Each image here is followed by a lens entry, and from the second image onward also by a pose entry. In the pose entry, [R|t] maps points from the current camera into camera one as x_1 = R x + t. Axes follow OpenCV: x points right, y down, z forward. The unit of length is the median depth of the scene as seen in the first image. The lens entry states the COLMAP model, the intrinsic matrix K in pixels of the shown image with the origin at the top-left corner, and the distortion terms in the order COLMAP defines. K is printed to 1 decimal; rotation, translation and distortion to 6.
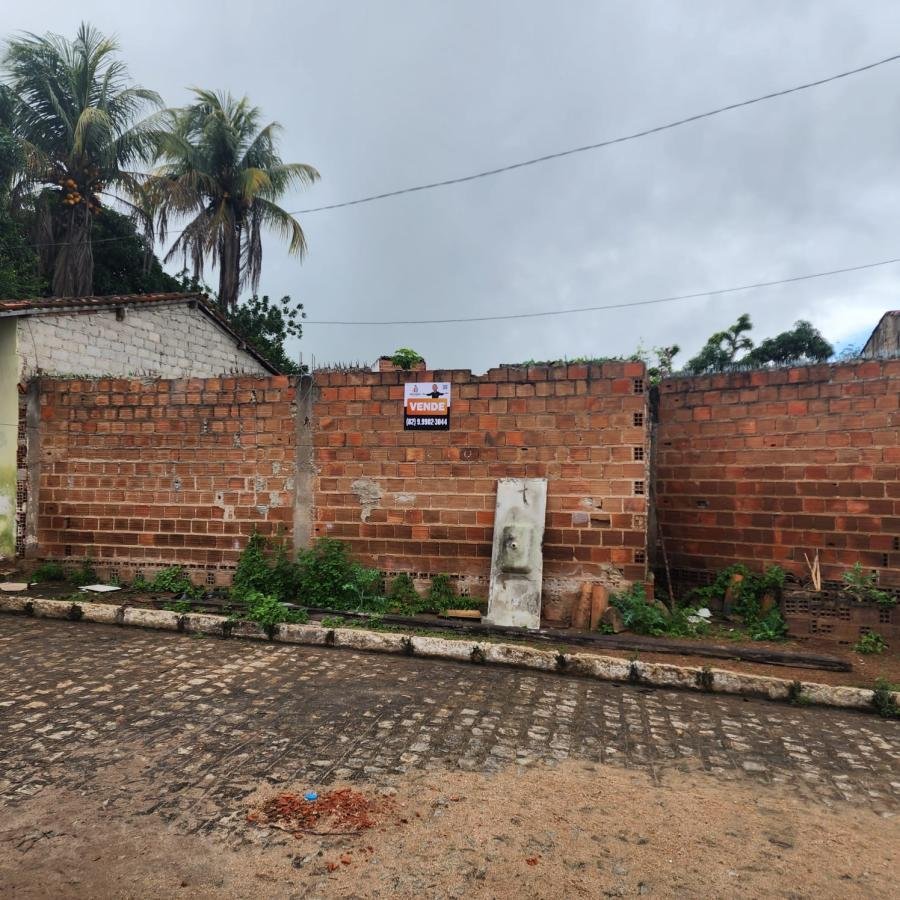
lens RADIAL K [[795.7, 0, 450.0], [0, 795.7, 450.0], [0, 0, 1]] dist [0.143247, -0.238608]
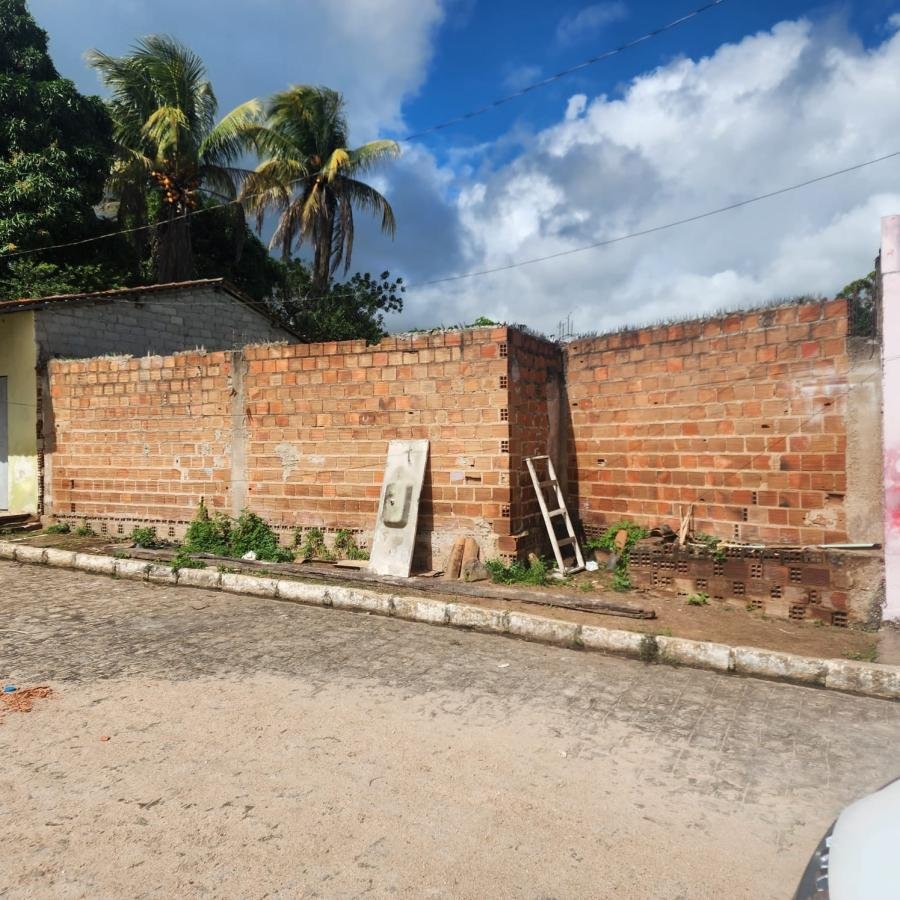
lens RADIAL K [[795.7, 0, 450.0], [0, 795.7, 450.0], [0, 0, 1]] dist [0.143247, -0.238608]
pose [[0.977852, -0.013992, -0.208831, 0.356848], [0.022342, 0.999040, 0.037682, 0.009361], [0.208104, -0.041513, 0.977225, -0.039505]]
